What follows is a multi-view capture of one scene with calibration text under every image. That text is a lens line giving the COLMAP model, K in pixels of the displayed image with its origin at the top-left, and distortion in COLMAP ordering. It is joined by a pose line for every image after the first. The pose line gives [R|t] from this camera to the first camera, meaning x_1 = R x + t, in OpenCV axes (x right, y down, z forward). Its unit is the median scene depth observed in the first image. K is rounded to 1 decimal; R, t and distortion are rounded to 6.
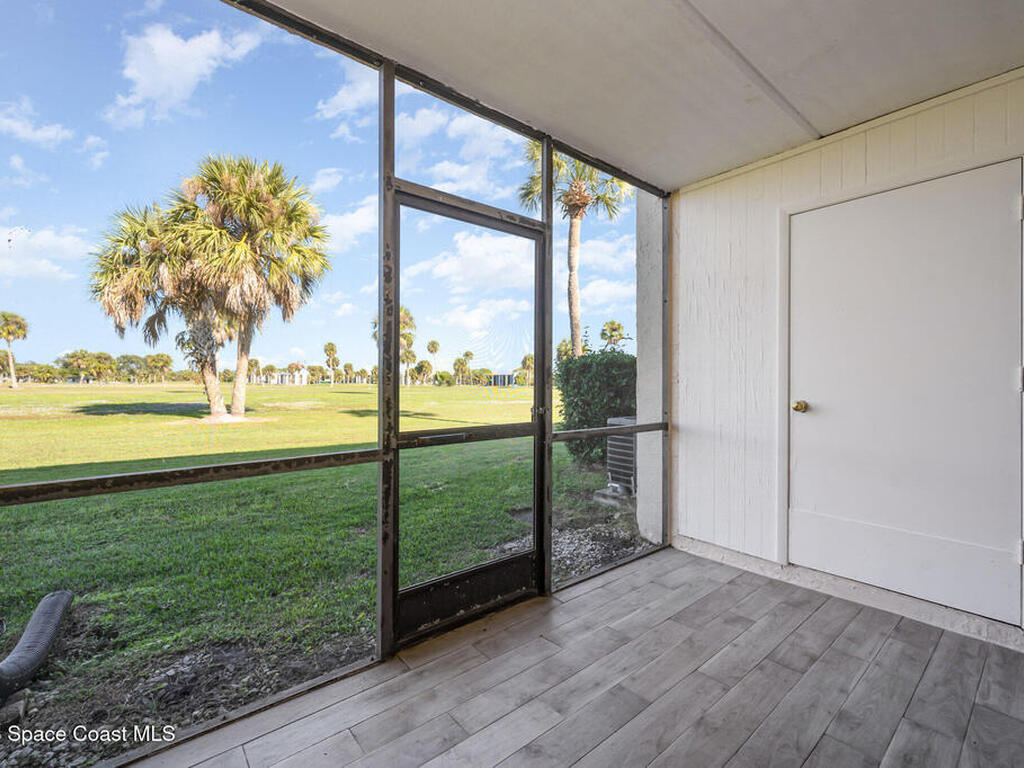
lens RADIAL K [[459.6, 0, 512.0], [0, 459.6, 384.0], [0, 0, 1]] dist [0.002202, 0.000036]
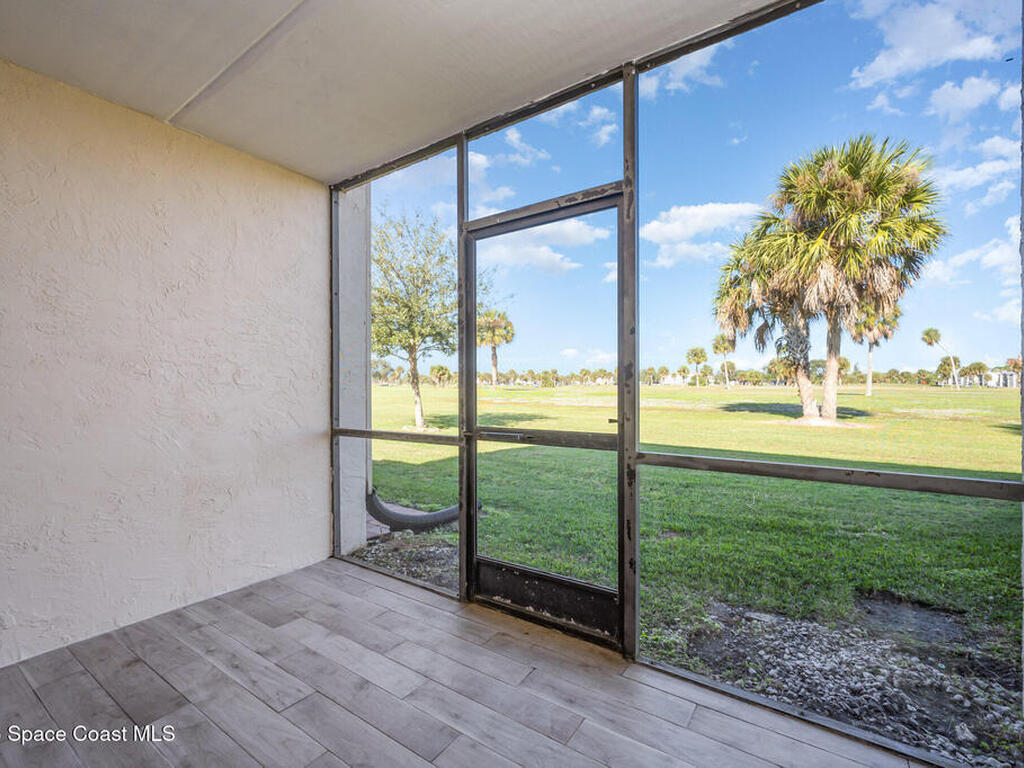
lens RADIAL K [[459.9, 0, 517.1], [0, 459.9, 385.9], [0, 0, 1]] dist [-0.001052, 0.000165]
pose [[0.281287, 0.000317, -0.959624, 0.128753], [-0.001171, 0.999999, -0.000013, -0.000112], [0.959623, 0.001127, 0.281287, 0.101283]]
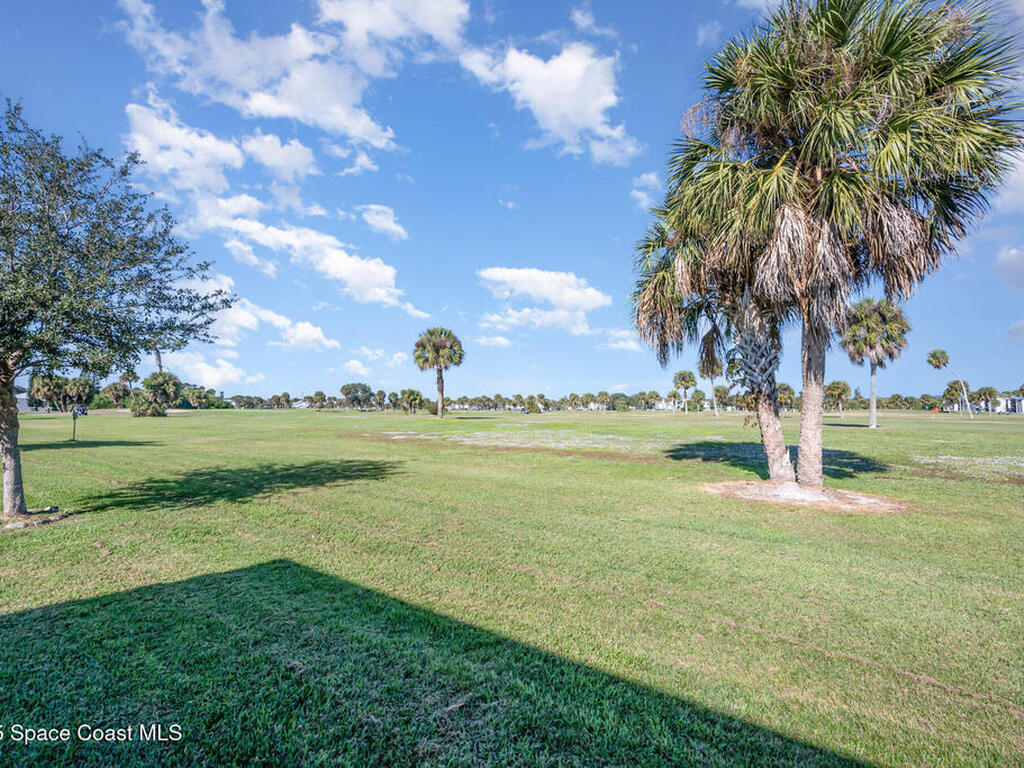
lens RADIAL K [[465.9, 0, 512.0], [0, 465.9, 384.0], [0, 0, 1]] dist [0.003457, -0.000088]
pose [[0.280130, -0.054518, -0.958413, -0.140743], [-0.001602, 0.998358, -0.057259, -0.020530], [0.959961, 0.017575, 0.279583, 0.459076]]
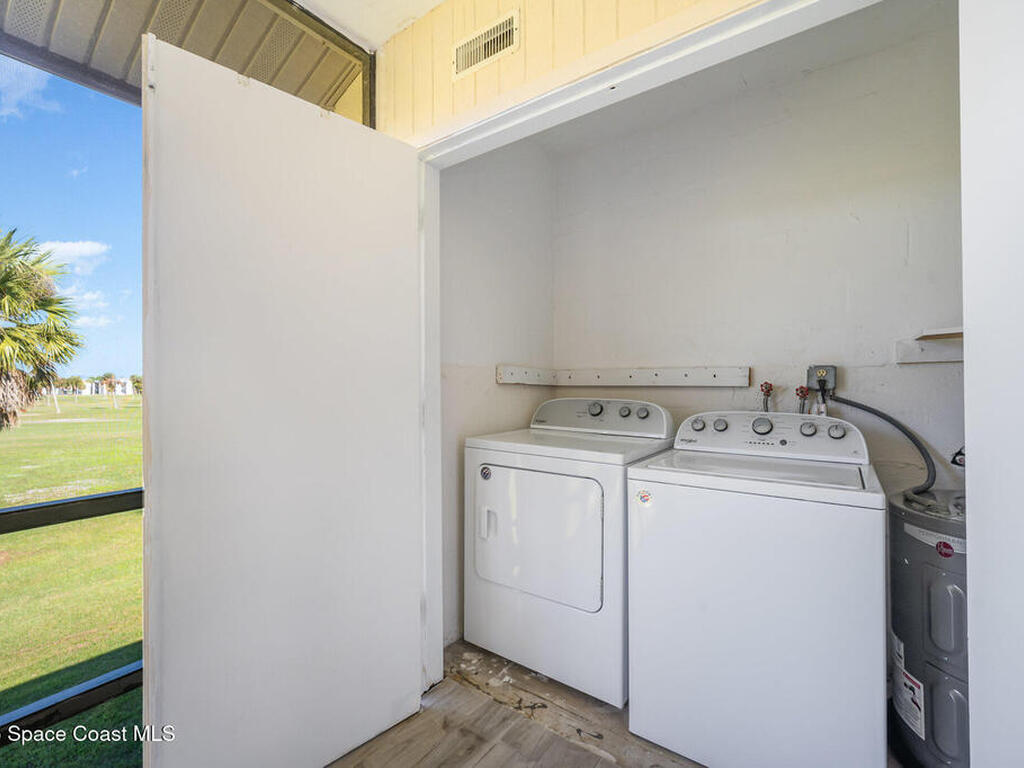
lens RADIAL K [[459.9, 0, 517.1], [0, 459.9, 385.9], [0, 0, 1]] dist [-0.001052, 0.000165]
pose [[0.963096, -0.008060, 0.269038, 0.077832], [0.008622, 0.999962, -0.000908, -0.176234], [-0.269020, 0.003194, 0.963129, 0.090642]]
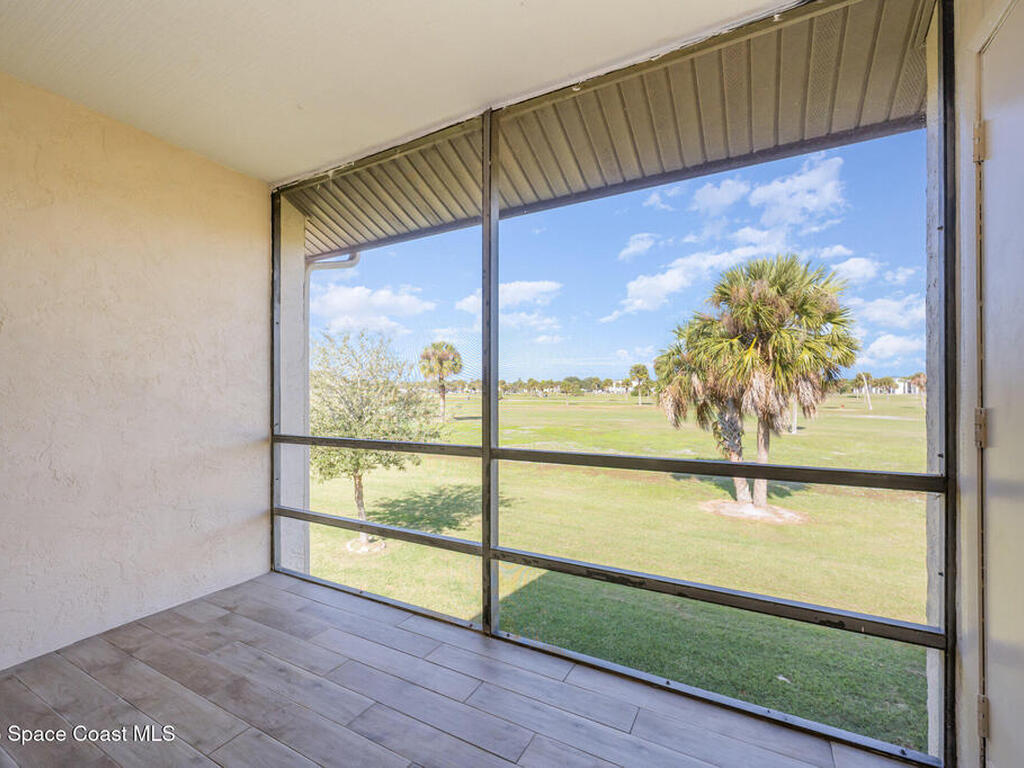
lens RADIAL K [[456.1, 0, 509.4], [0, 456.1, 387.5], [0, 0, 1]] dist [-0.000077, 0.001511]
pose [[0.371981, -0.006155, -0.928220, 0.124719], [0.001949, 0.999981, -0.005850, -0.176261], [0.928238, 0.000367, 0.371986, 0.102873]]
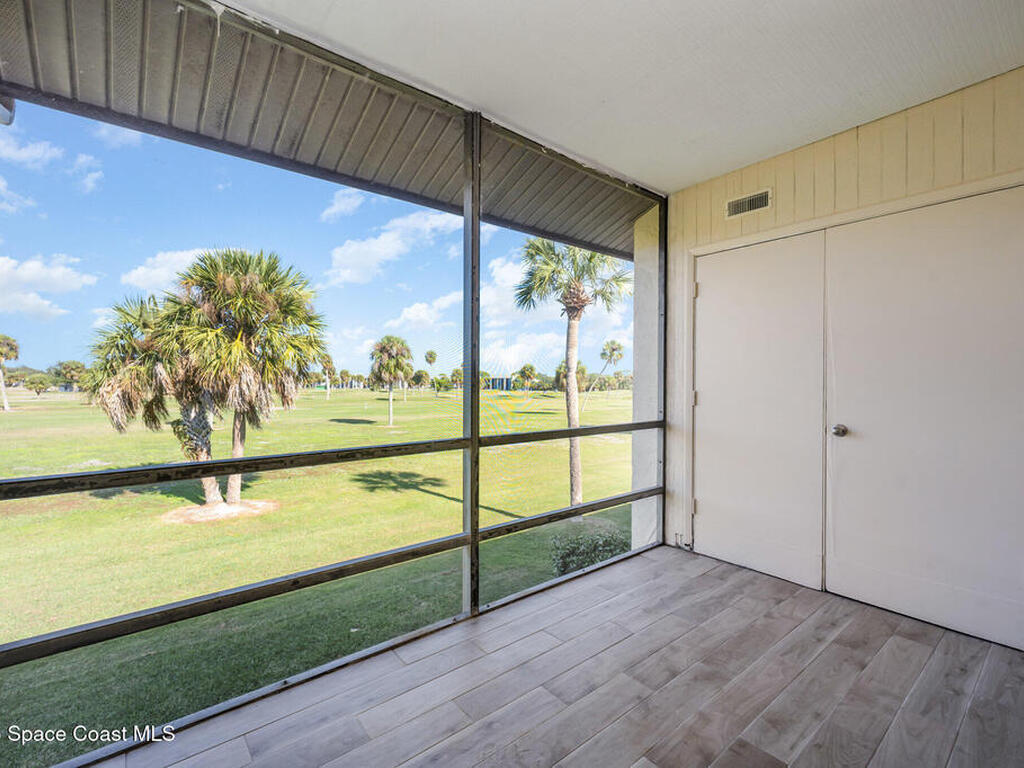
lens RADIAL K [[466.4, 0, 512.0], [0, 466.4, 384.0], [0, 0, 1]] dist [-0.031157, 0.032651]
pose [[0.999990, 0.003297, 0.003119, 0.002515], [-0.003292, 0.999993, -0.001675, -0.175276], [-0.003125, 0.001664, 0.999994, -0.000053]]
